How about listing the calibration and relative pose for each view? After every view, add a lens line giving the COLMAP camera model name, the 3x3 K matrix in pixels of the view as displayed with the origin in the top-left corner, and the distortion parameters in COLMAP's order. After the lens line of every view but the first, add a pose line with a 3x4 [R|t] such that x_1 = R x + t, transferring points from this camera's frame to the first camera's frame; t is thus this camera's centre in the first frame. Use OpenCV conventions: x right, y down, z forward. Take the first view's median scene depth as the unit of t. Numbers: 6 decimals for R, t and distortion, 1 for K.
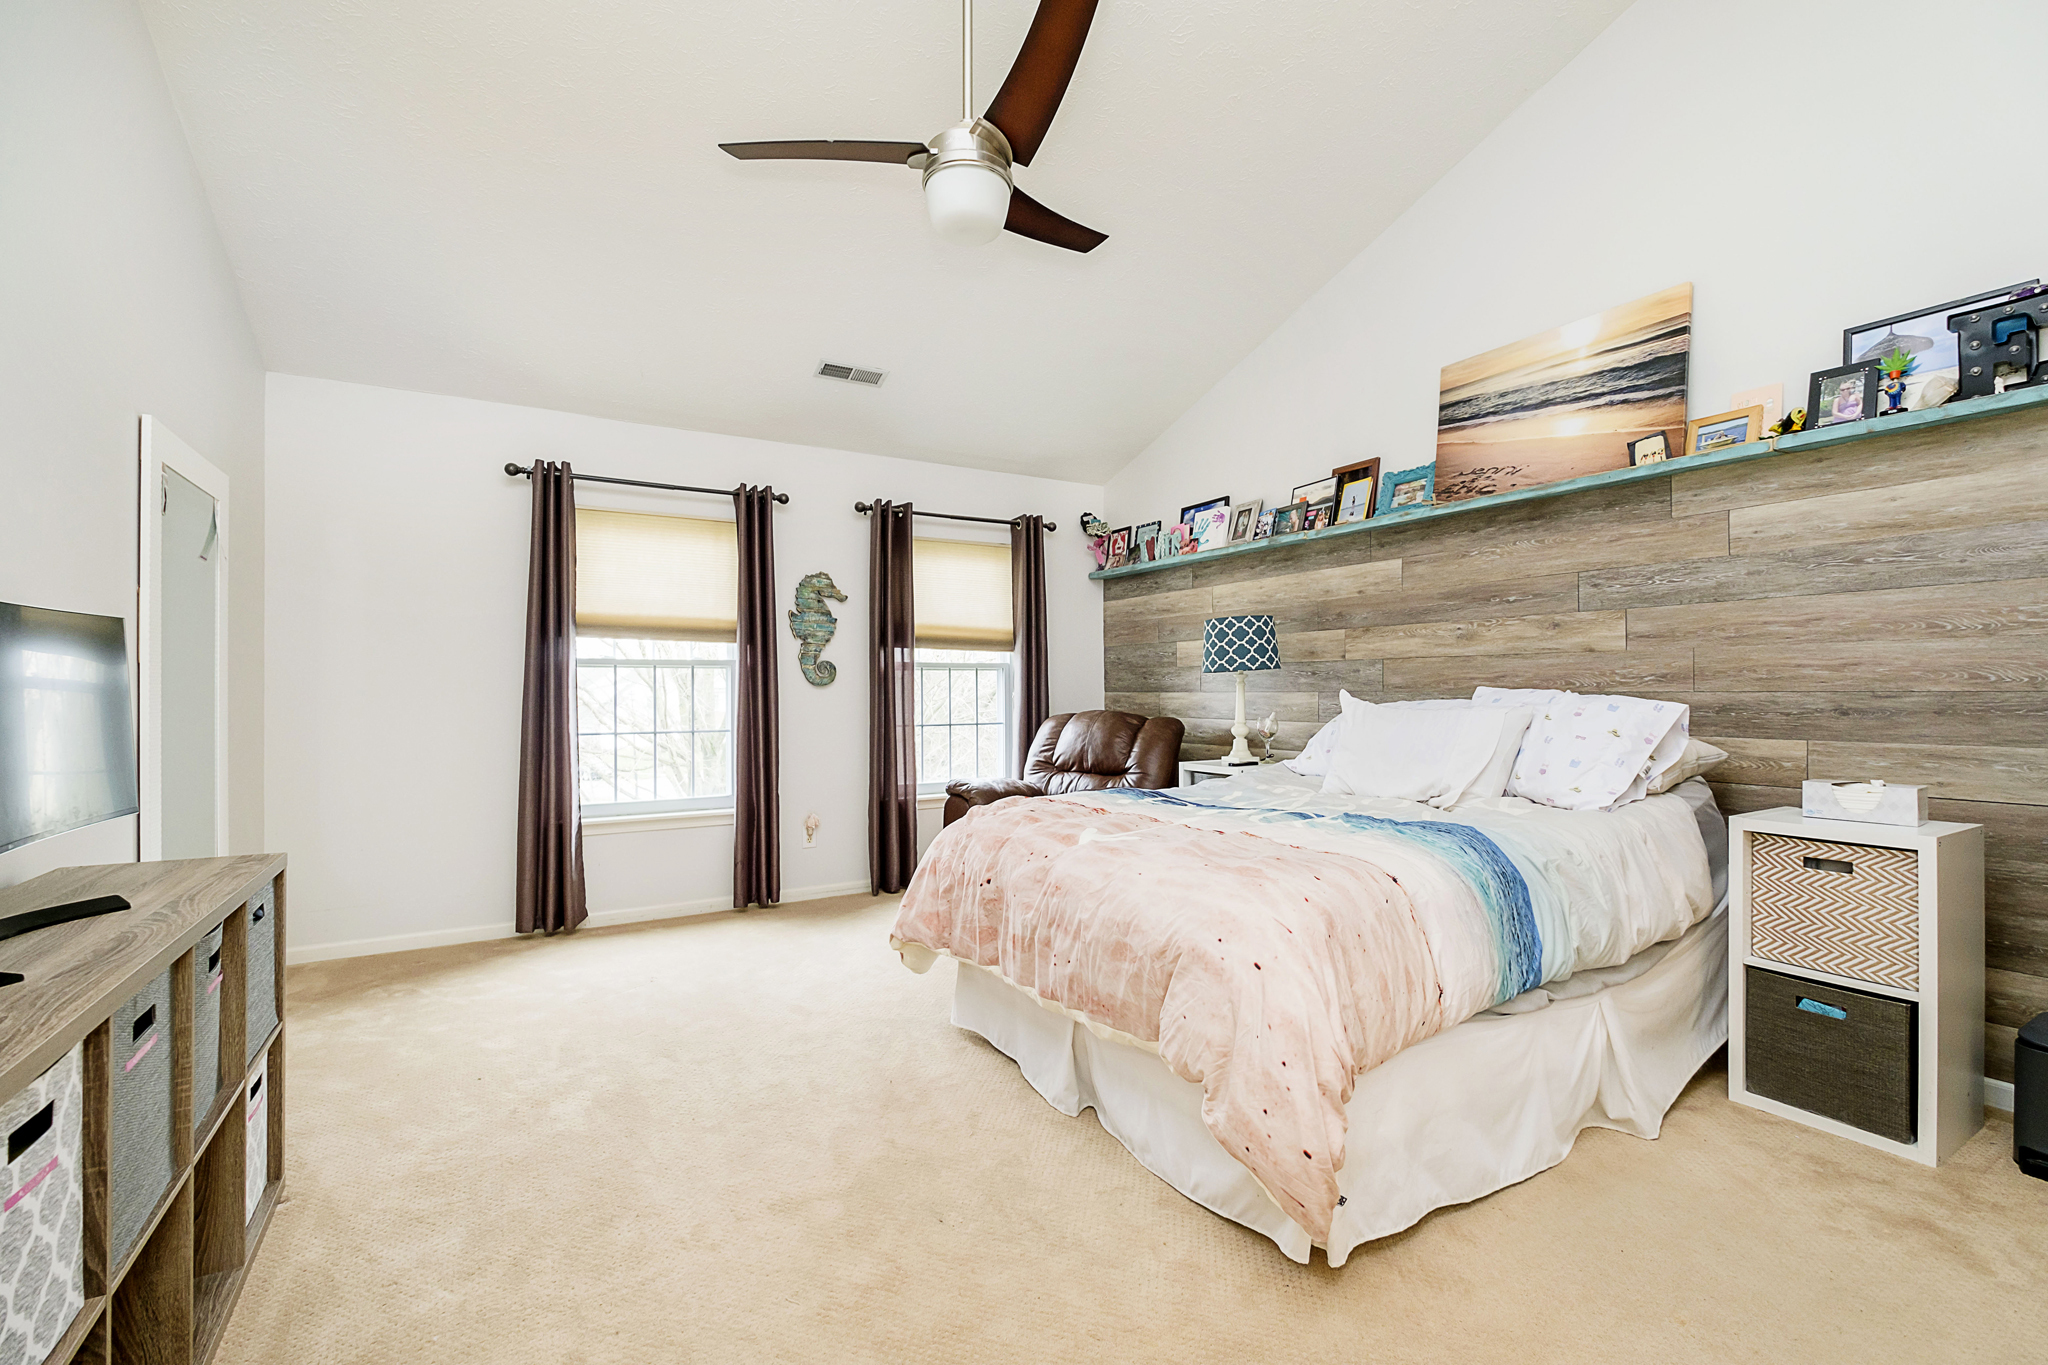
lens RADIAL K [[900.6, 0, 1024.0], [0, 900.6, 682.5], [0, 0, 1]] dist [0.000414, -0.000130]
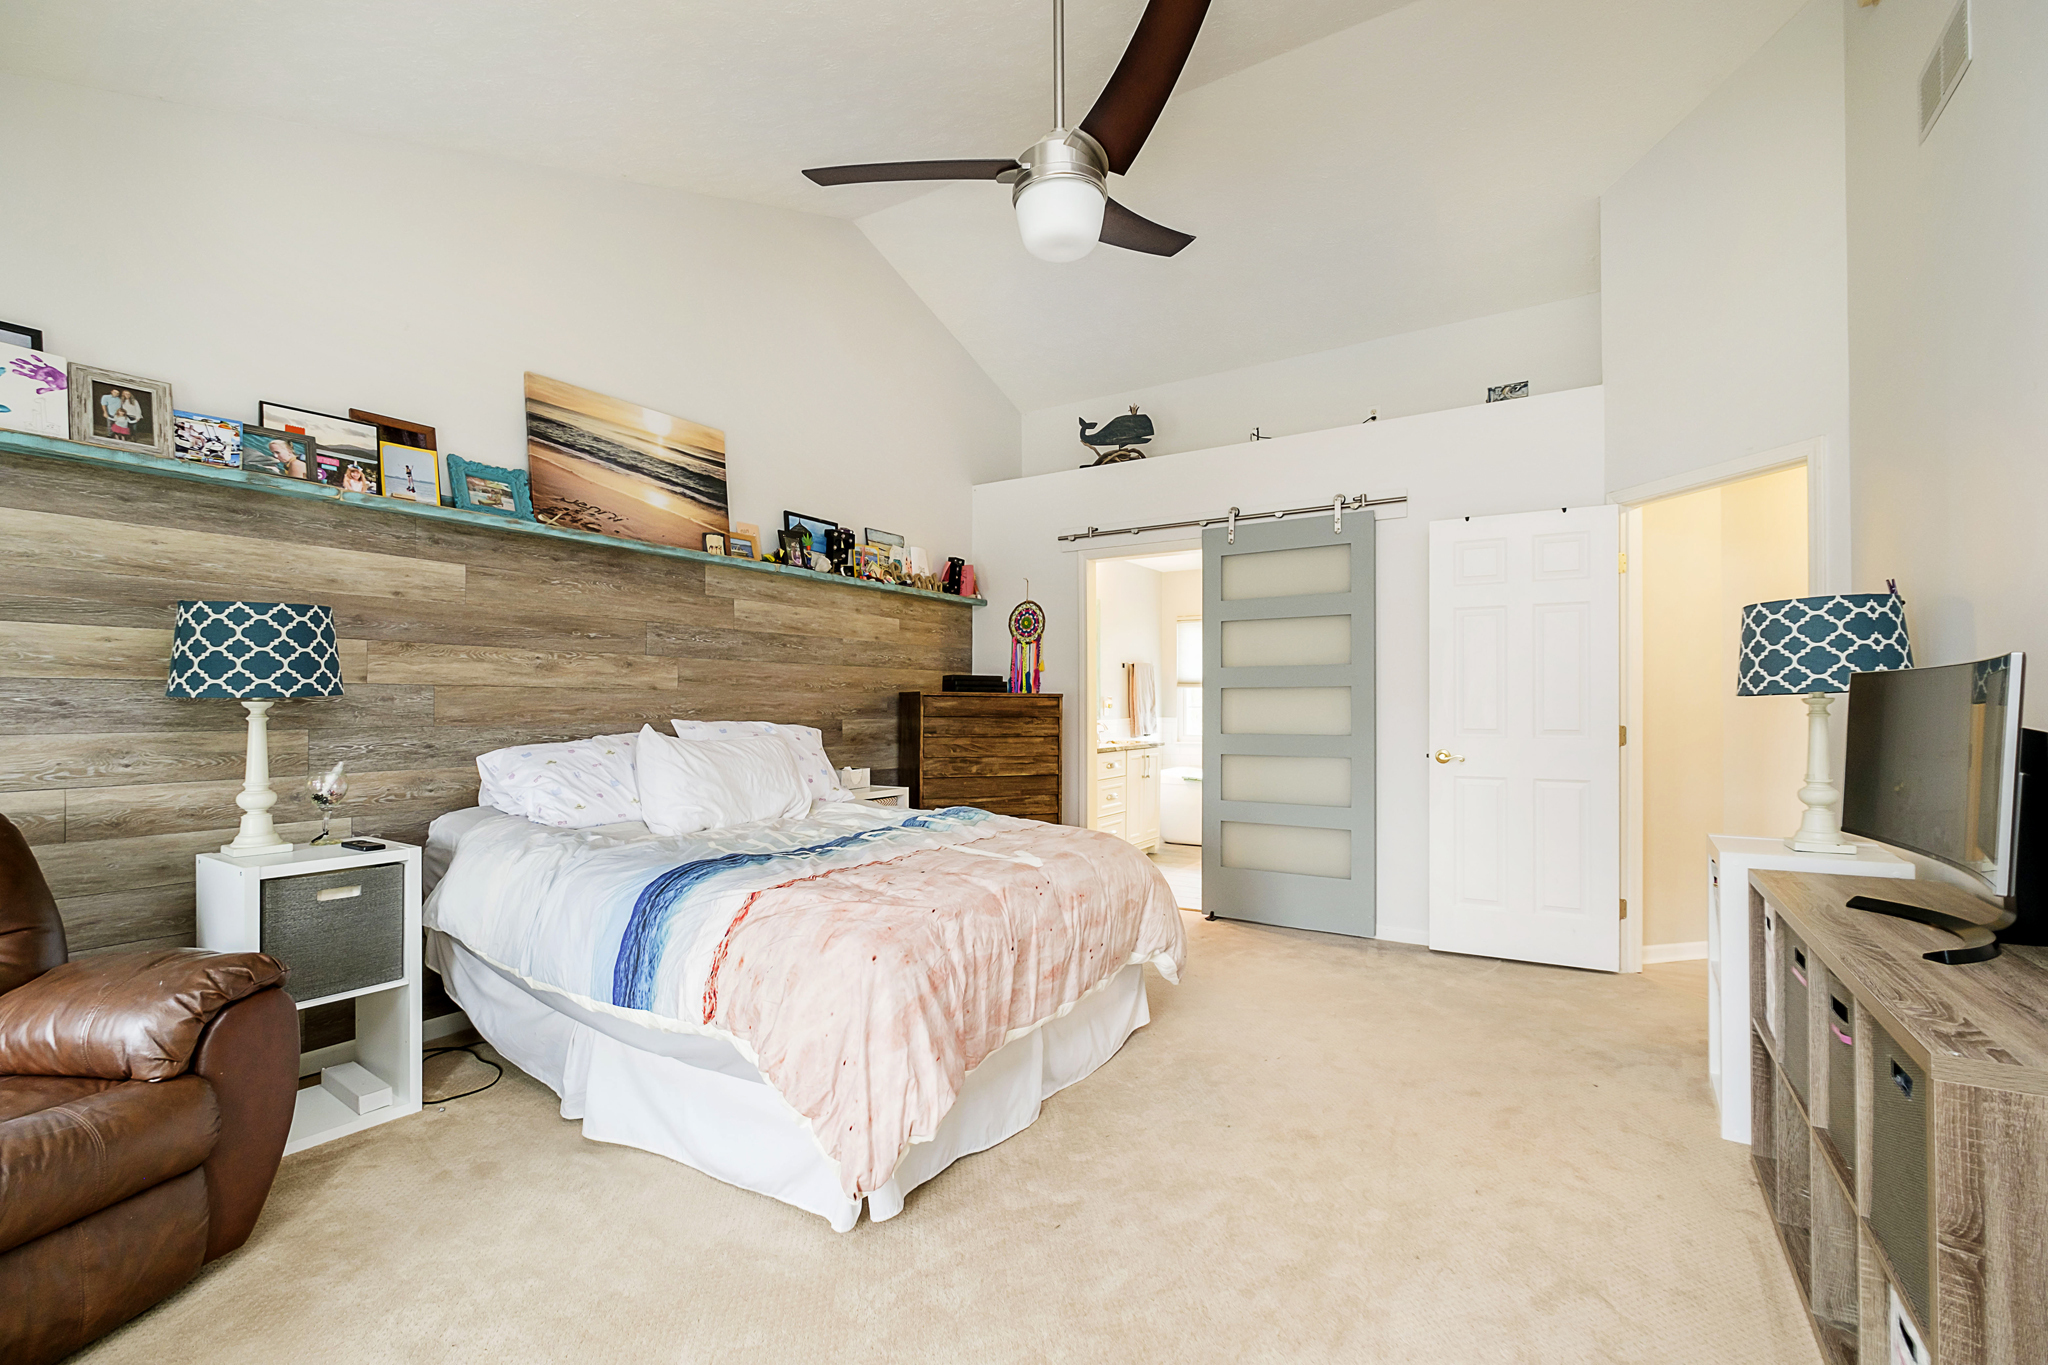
lens RADIAL K [[913.3, 0, 1024.0], [0, 913.3, 682.5], [0, 0, 1]] dist [-0.000159, -0.000365]
pose [[-0.457739, 0.022441, 0.888804, -0.603553], [-0.010359, 0.999479, -0.030570, -0.010117], [-0.889026, -0.023200, -0.457268, 0.994474]]
